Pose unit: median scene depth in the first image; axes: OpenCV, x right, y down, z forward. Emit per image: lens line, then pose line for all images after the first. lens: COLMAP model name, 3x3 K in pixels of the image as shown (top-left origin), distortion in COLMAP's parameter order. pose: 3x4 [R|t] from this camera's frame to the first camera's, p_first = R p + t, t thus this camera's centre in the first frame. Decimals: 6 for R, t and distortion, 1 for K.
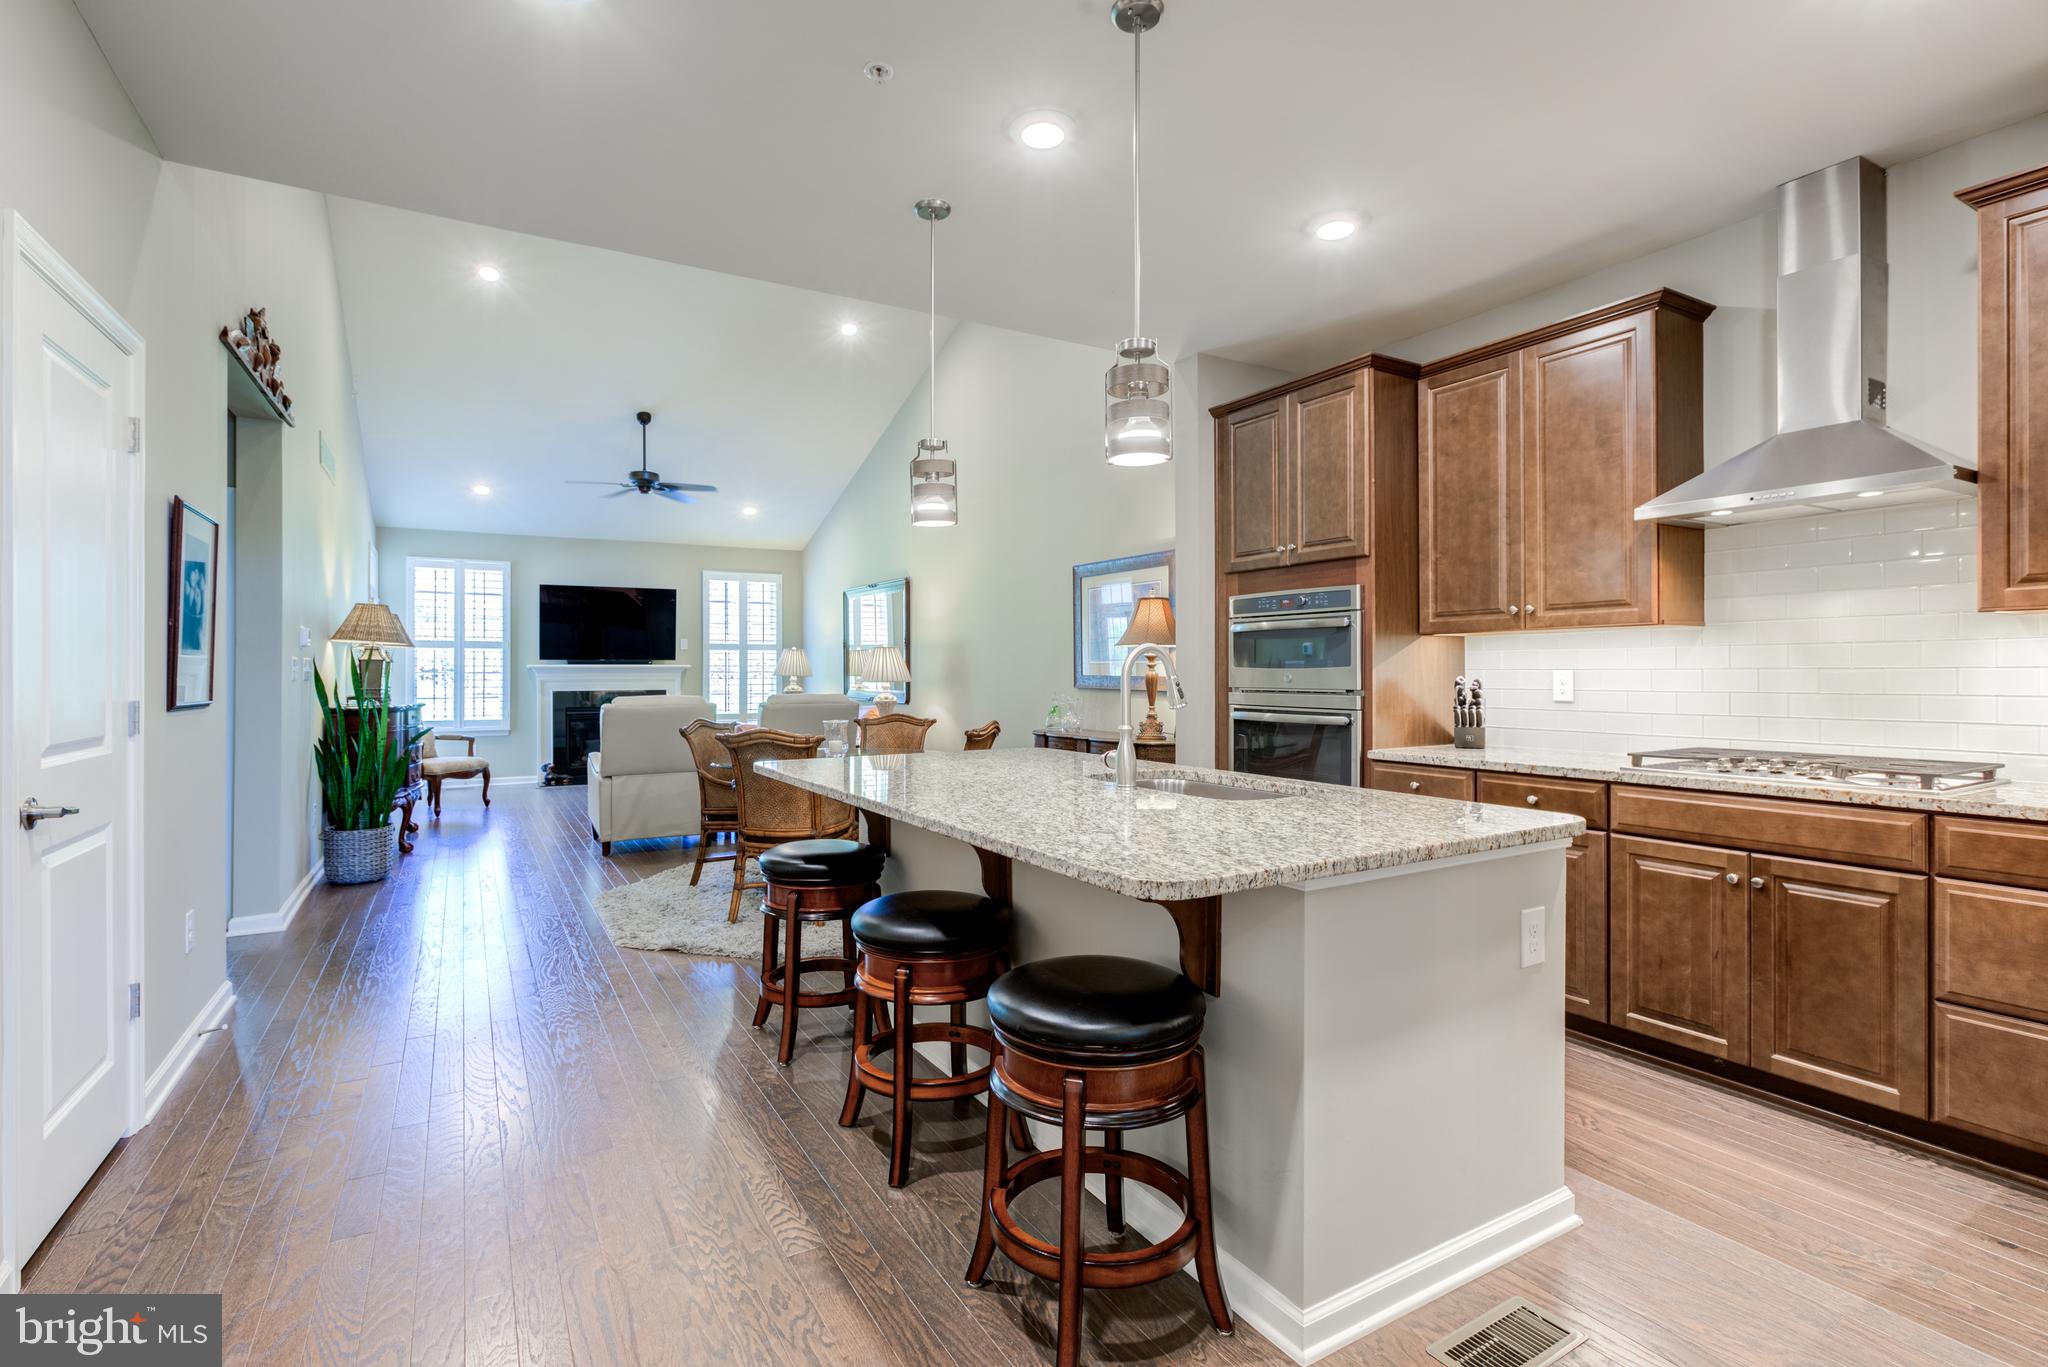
lens RADIAL K [[956.8, 0, 1017.1], [0, 956.8, 671.1], [0, 0, 1]] dist [-0.003389, -0.000215]
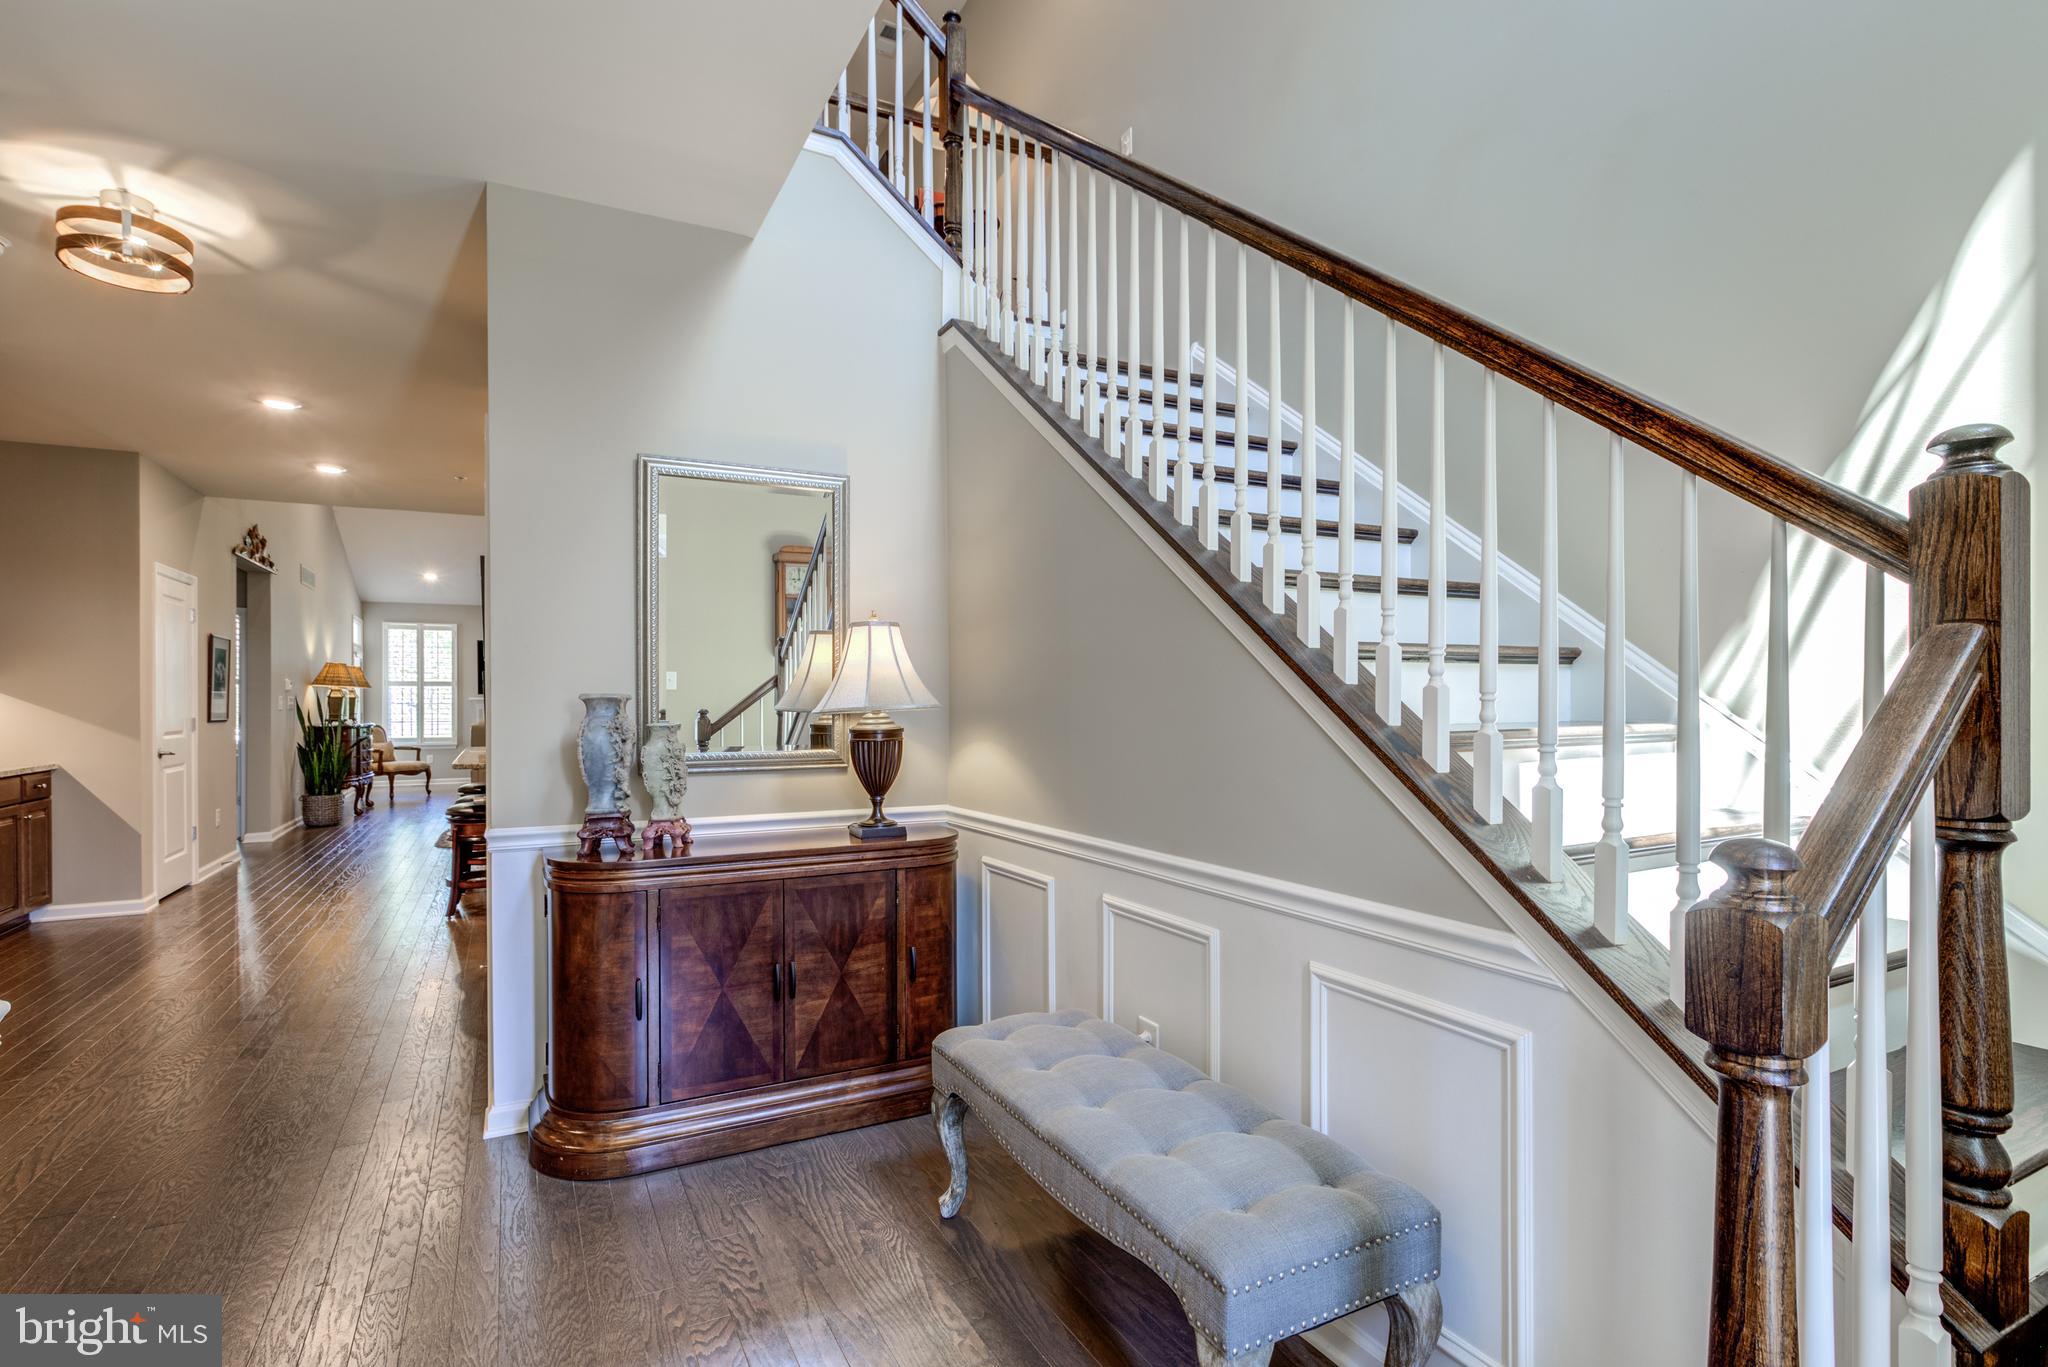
lens RADIAL K [[957.3, 0, 1000.1], [0, 957.3, 704.0], [0, 0, 1]] dist [-0.000208, 0.000795]
pose [[0.998647, -0.000056, -0.051995, 0.405821], [0.000277, 0.999991, 0.004244, -0.004683], [0.051994, -0.004252, 0.998638, -0.431098]]
